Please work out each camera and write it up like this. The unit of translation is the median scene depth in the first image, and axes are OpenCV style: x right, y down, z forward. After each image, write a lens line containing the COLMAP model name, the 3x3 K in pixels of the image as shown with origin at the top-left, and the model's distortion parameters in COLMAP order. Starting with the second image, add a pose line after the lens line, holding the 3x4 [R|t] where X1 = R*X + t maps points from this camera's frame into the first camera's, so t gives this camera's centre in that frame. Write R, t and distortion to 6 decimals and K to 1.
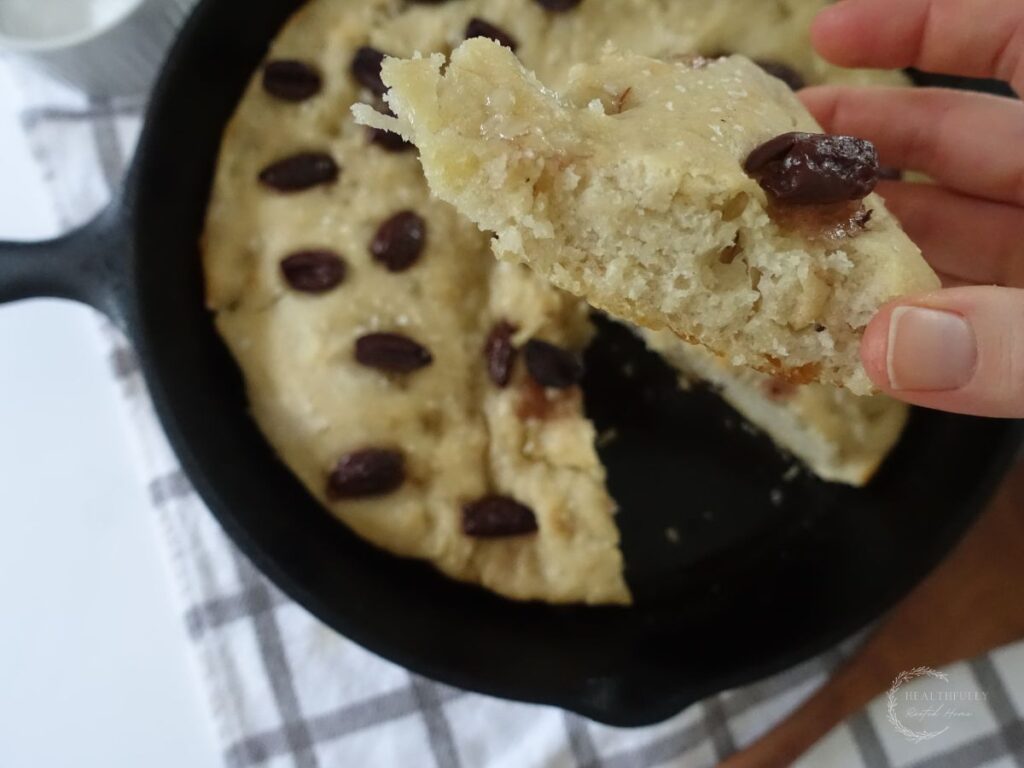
lens RADIAL K [[831.0, 0, 509.3], [0, 831.0, 348.2], [0, 0, 1]] dist [-0.002691, -0.004204]
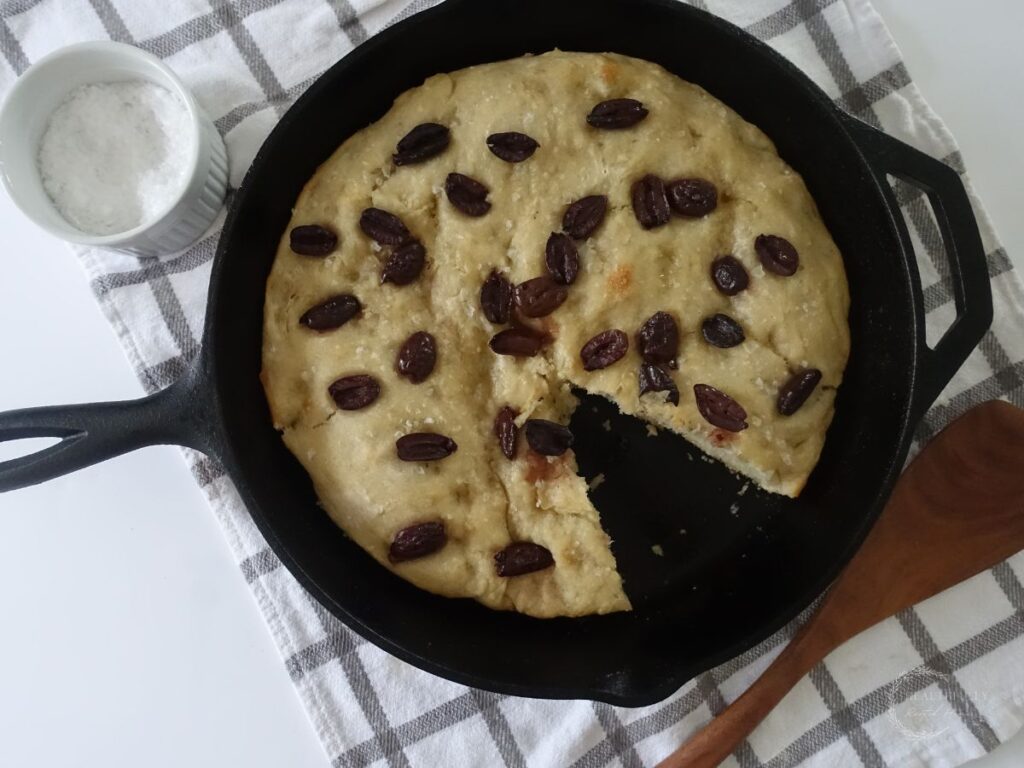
lens RADIAL K [[835.5, 0, 507.8], [0, 835.5, 362.2], [0, 0, 1]] dist [0.004196, -0.002371]
pose [[0.991025, -0.132626, 0.016744, -0.017169], [0.131616, 0.989968, 0.051392, -0.169682], [-0.023392, -0.048727, 0.998538, -0.287469]]
